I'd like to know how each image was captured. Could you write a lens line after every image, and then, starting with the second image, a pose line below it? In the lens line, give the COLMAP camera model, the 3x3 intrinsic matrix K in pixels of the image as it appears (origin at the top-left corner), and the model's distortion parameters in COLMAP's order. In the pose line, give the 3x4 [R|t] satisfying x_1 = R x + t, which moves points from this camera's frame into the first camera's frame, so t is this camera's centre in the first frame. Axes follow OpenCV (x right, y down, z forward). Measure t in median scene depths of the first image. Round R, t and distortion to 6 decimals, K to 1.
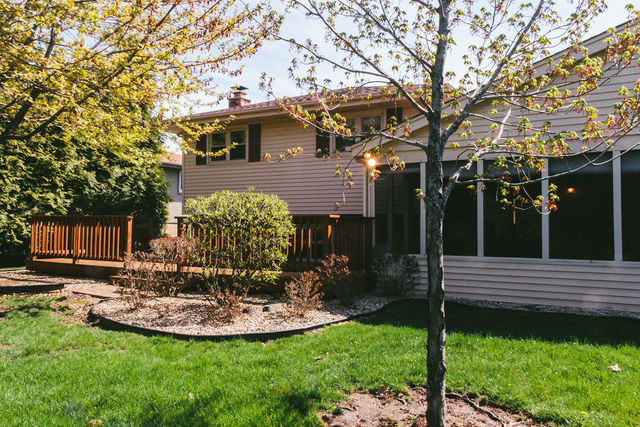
lens RADIAL K [[535.8, 0, 319.2], [0, 535.8, 213.6], [0, 0, 1]] dist [0.004946, 0.015104]
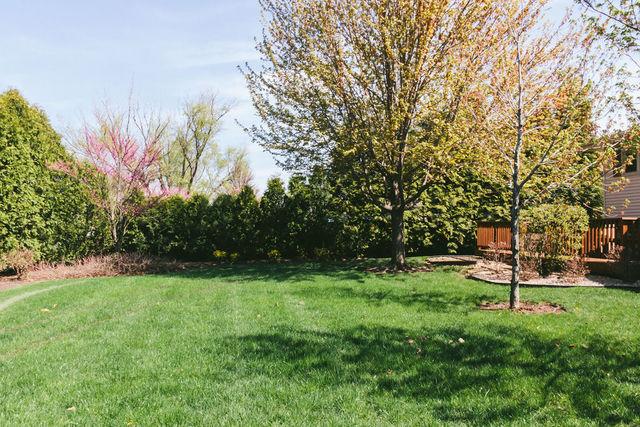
lens RADIAL K [[535.8, 0, 320.0], [0, 535.8, 213.5], [0, 0, 1]] dist [0.004946, 0.015104]
pose [[0.607665, -0.027358, -0.793722, 0.367075], [0.017735, 0.999625, -0.020877, 0.003569], [0.793996, -0.001391, 0.607922, -0.273833]]
